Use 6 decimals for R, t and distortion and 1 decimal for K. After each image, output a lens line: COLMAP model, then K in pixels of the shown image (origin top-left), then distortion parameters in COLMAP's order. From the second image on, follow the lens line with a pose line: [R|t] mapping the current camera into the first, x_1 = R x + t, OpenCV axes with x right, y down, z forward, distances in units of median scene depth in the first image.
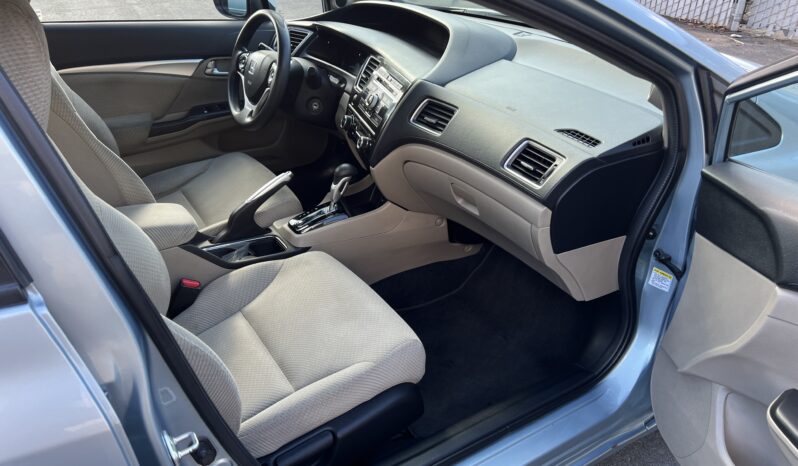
lens RADIAL K [[594.8, 0, 399.0], [0, 594.8, 233.0], [0, 0, 1]] dist [0.069437, -0.112050]
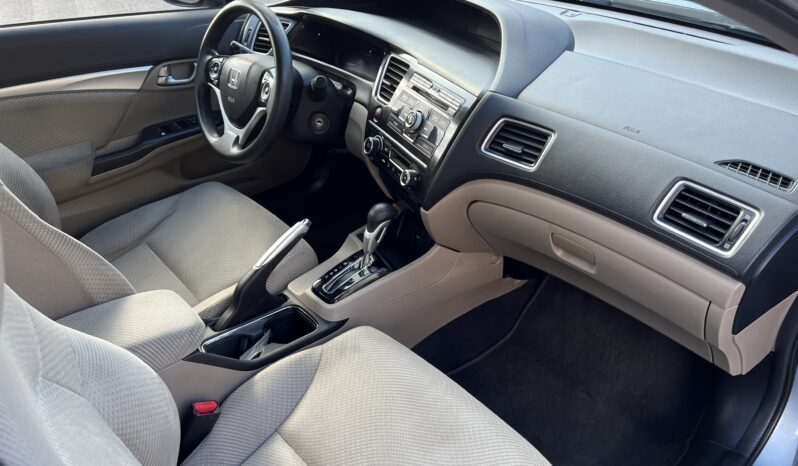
lens RADIAL K [[594.8, 0, 399.0], [0, 594.8, 233.0], [0, 0, 1]] dist [0.069437, -0.112050]
pose [[0.988269, -0.096909, 0.118041, -0.157492], [0.089093, 0.993575, 0.069796, -0.127418], [-0.124046, -0.058461, 0.990553, 0.237204]]
